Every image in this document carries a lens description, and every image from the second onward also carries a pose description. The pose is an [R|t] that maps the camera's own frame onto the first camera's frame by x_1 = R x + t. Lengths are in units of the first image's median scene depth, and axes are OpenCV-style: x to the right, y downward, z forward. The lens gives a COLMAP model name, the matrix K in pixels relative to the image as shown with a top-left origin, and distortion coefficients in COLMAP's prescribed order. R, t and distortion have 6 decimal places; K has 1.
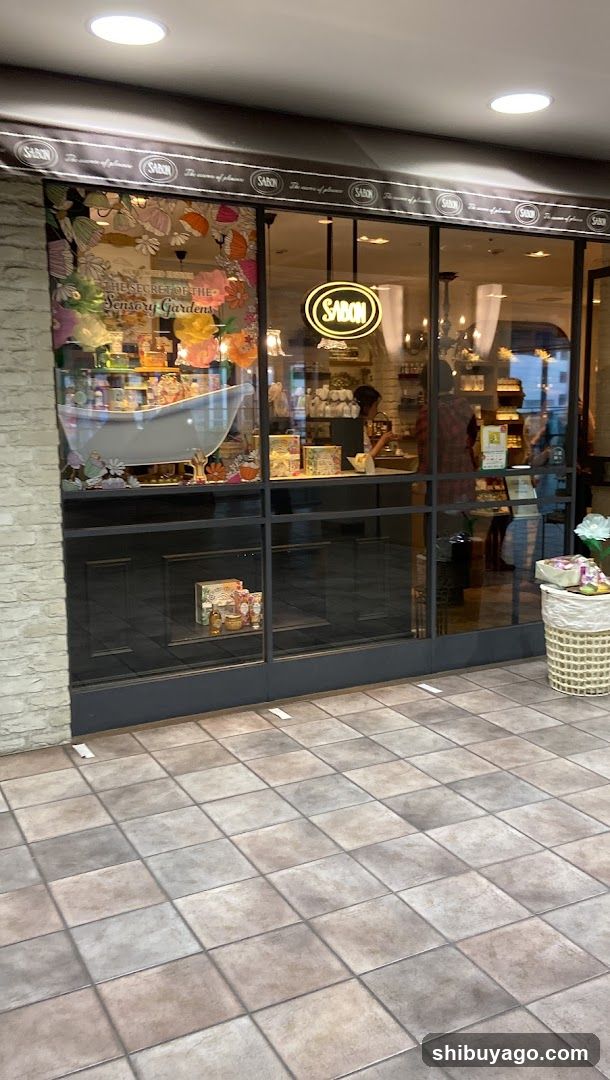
lens RADIAL K [[941.5, 0, 346.5], [0, 941.5, 530.0], [0, 0, 1]] dist [0.100480, -0.053158]
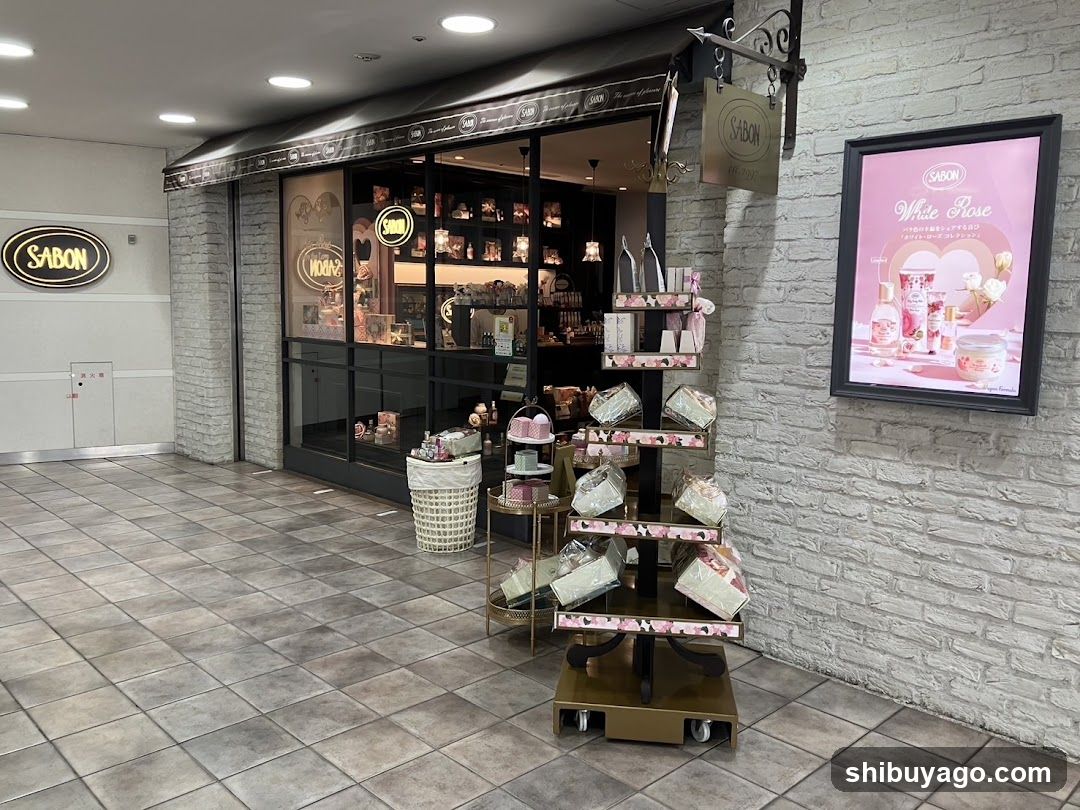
lens RADIAL K [[886.6, 0, 526.3], [0, 886.6, 386.5], [0, 0, 1]] dist [0.027954, -0.023166]
pose [[0.248136, 0.109811, -0.962481, 1.543176], [-0.145833, 0.986466, 0.074950, -0.146183], [0.957686, 0.121763, 0.260791, 1.019386]]
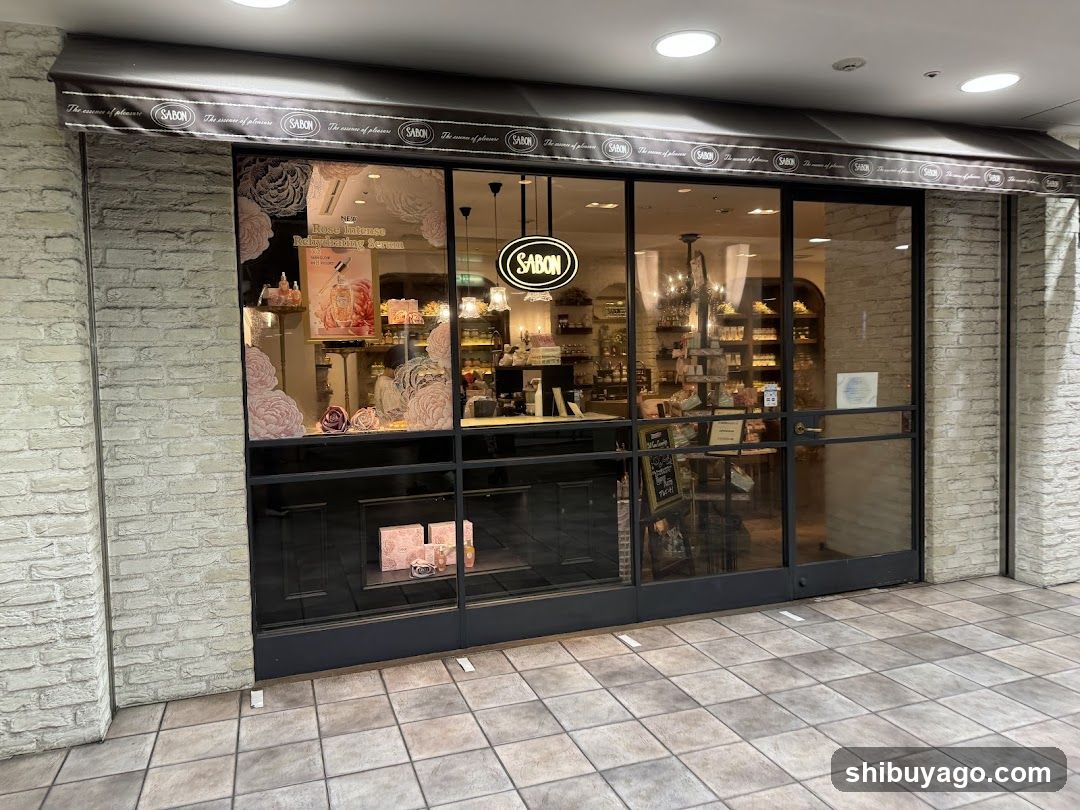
lens RADIAL K [[764.1, 0, 527.7], [0, 764.1, 392.7], [0, 0, 1]] dist [0.030535, -0.033811]
pose [[0.984649, -0.010611, -0.174221, 0.150675], [-0.004669, 0.996192, -0.087062, -0.021003], [0.174481, 0.086539, 0.980850, 0.226223]]
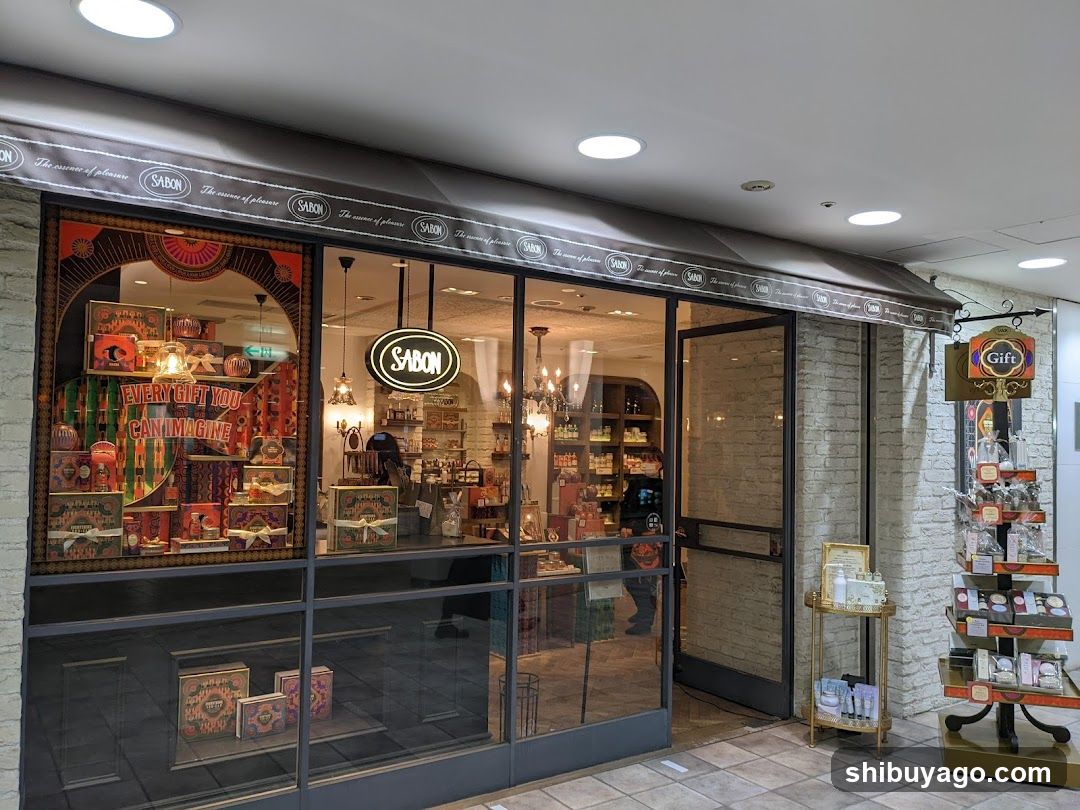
lens RADIAL K [[857.1, 0, 543.2], [0, 857.1, 408.3], [0, 0, 1]] dist [0.053892, -0.080457]
pose [[0.994678, 0.027406, 0.099320, 0.043270], [-0.009909, 0.984952, -0.172546, -0.058572], [-0.102554, 0.170644, 0.979981, 0.244093]]
